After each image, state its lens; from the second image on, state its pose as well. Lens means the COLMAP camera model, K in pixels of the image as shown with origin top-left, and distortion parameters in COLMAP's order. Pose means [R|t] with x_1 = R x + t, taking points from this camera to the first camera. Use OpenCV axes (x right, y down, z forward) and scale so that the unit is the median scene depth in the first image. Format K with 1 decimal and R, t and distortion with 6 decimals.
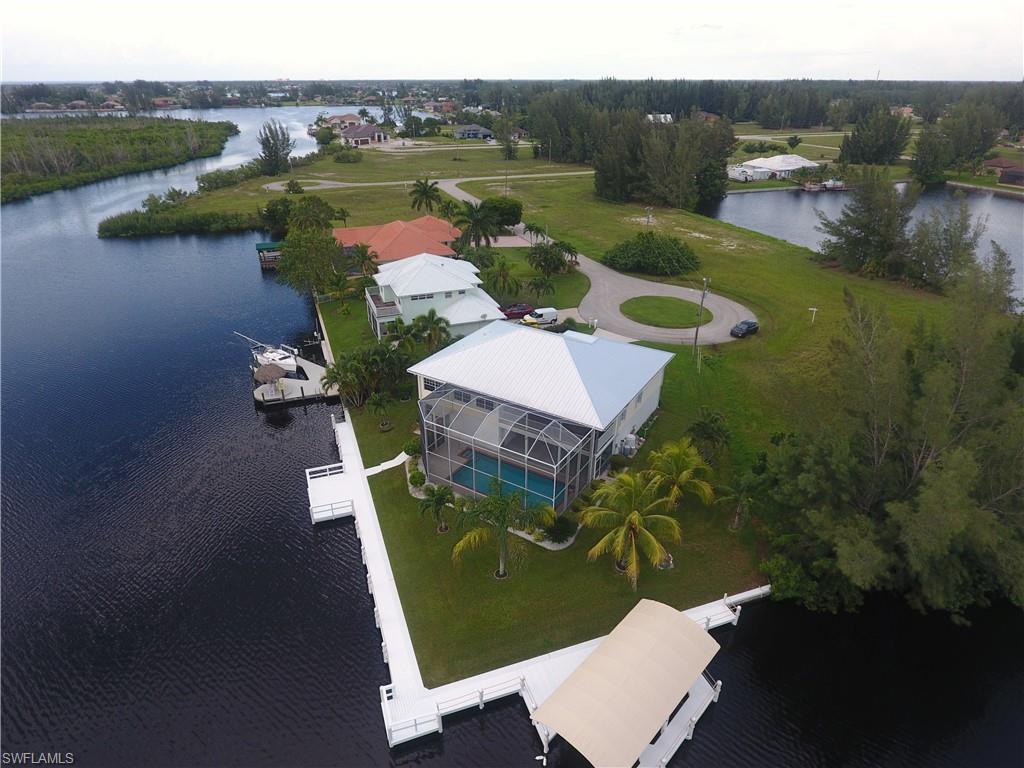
lens RADIAL K [[600.6, 0, 497.3], [0, 600.6, 382.9], [0, 0, 1]] dist [-0.002444, 0.000688]
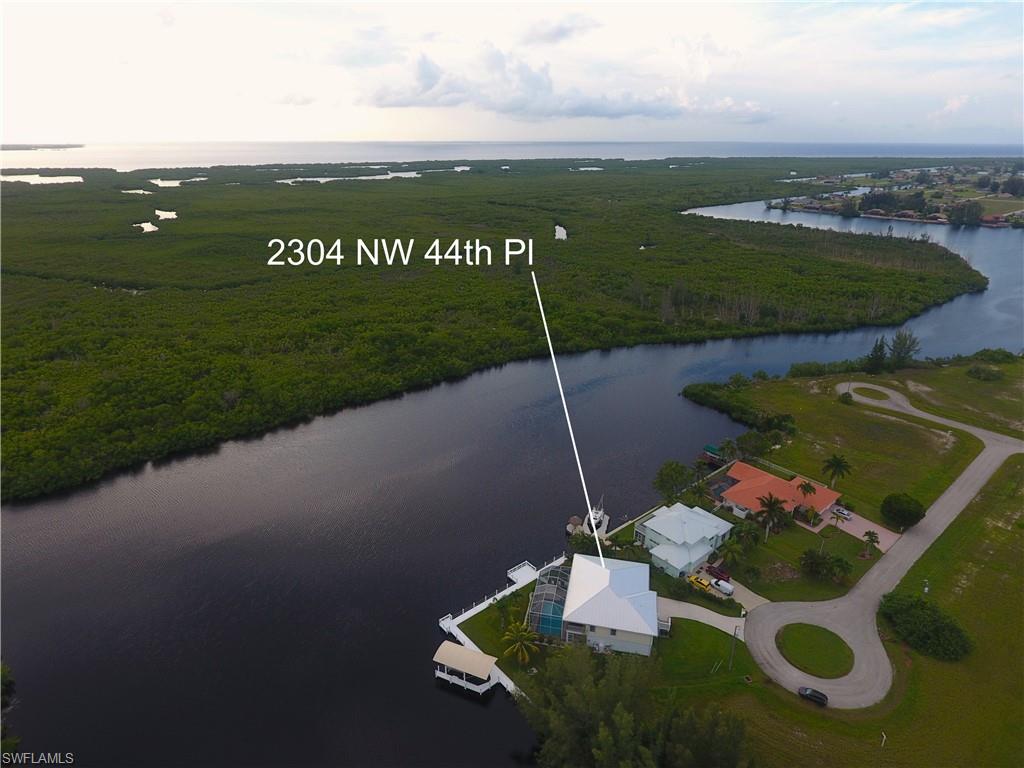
lens RADIAL K [[591.5, 0, 485.6], [0, 591.5, 384.3], [0, 0, 1]] dist [-0.058045, 0.000060]
pose [[0.314590, 0.355468, -0.880157, 0.933861], [-0.421925, 0.882965, 0.205796, -0.574756], [0.850302, 0.306619, 0.427752, -0.284404]]
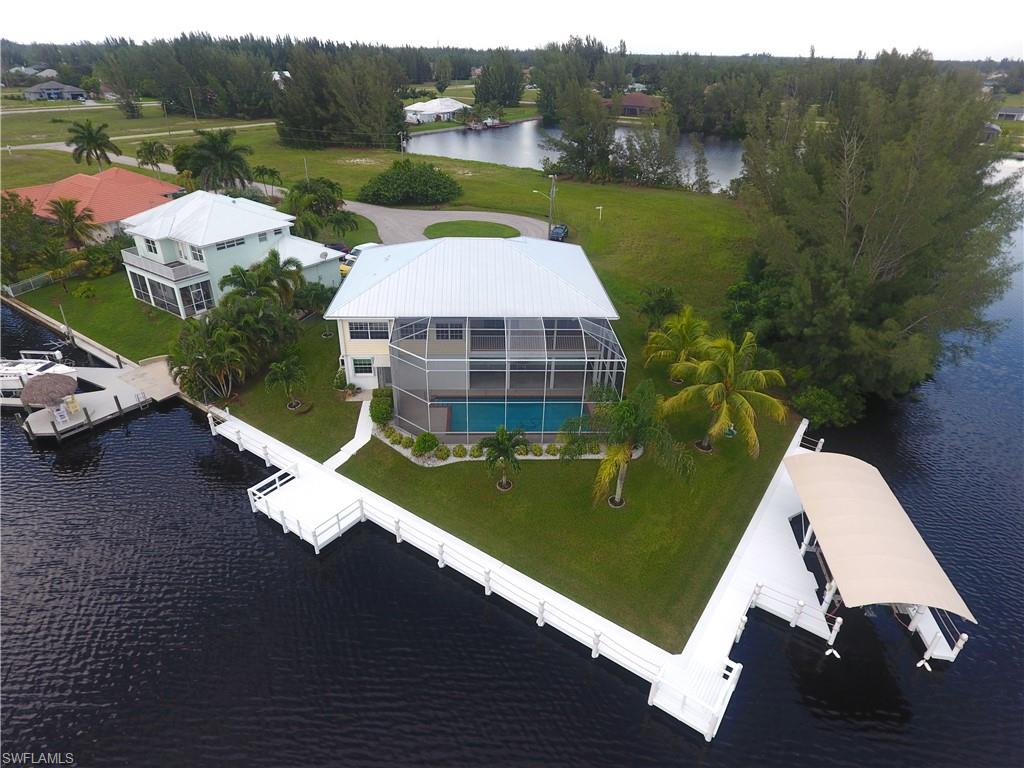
lens RADIAL K [[600.6, 0, 497.3], [0, 600.6, 382.9], [0, 0, 1]] dist [-0.002444, 0.000688]
pose [[0.822015, -0.265051, 0.504023, -0.228086], [0.244394, 0.963625, 0.108158, 0.017242], [-0.514356, 0.034272, 0.856891, 0.176869]]
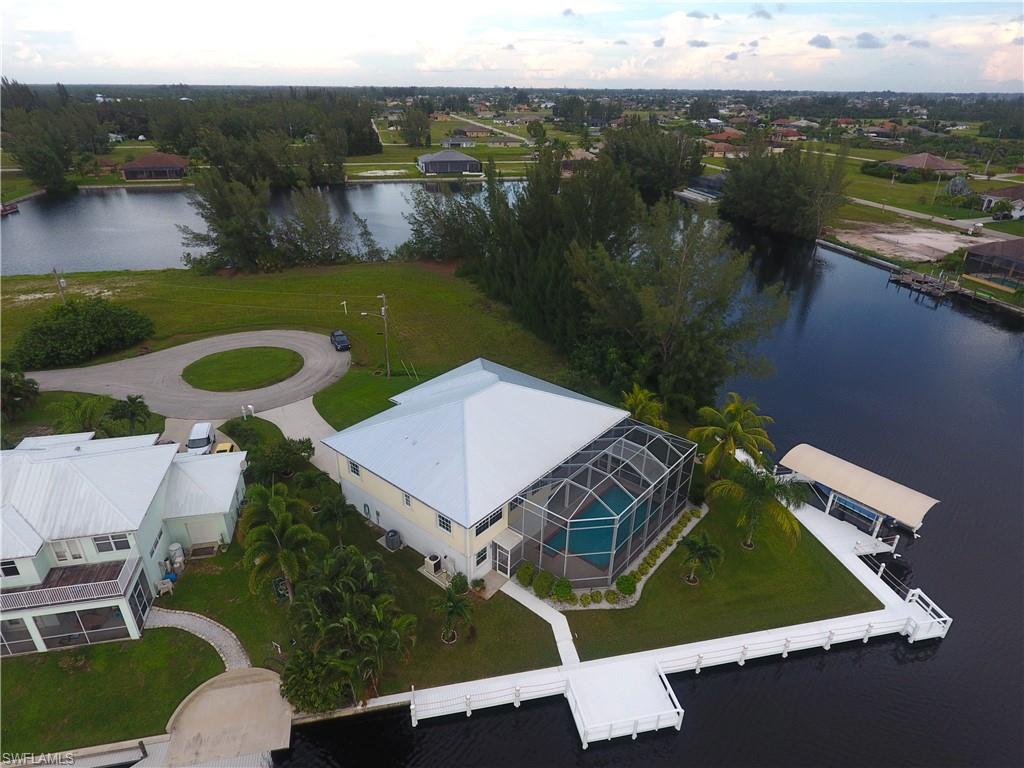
lens RADIAL K [[600.6, 0, 497.3], [0, 600.6, 382.9], [0, 0, 1]] dist [-0.002444, 0.000688]
pose [[0.142133, -0.437229, 0.888048, -0.418448], [0.439665, 0.831685, 0.339110, -0.231448], [-0.886844, 0.342245, 0.310444, 0.446178]]
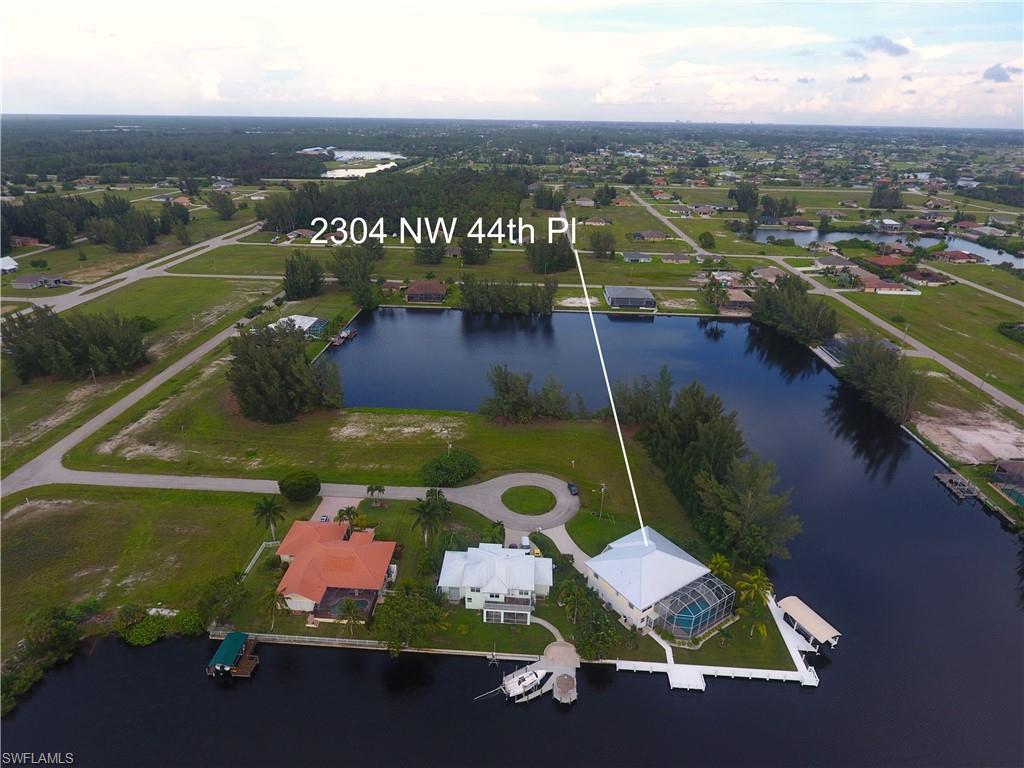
lens RADIAL K [[600.6, 0, 497.3], [0, 600.6, 382.9], [0, 0, 1]] dist [-0.002444, 0.000688]
pose [[0.401049, -0.368964, 0.838466, -1.080822], [0.406081, 0.892059, 0.198314, -0.800975], [-0.821132, 0.260952, 0.507588, 0.118075]]
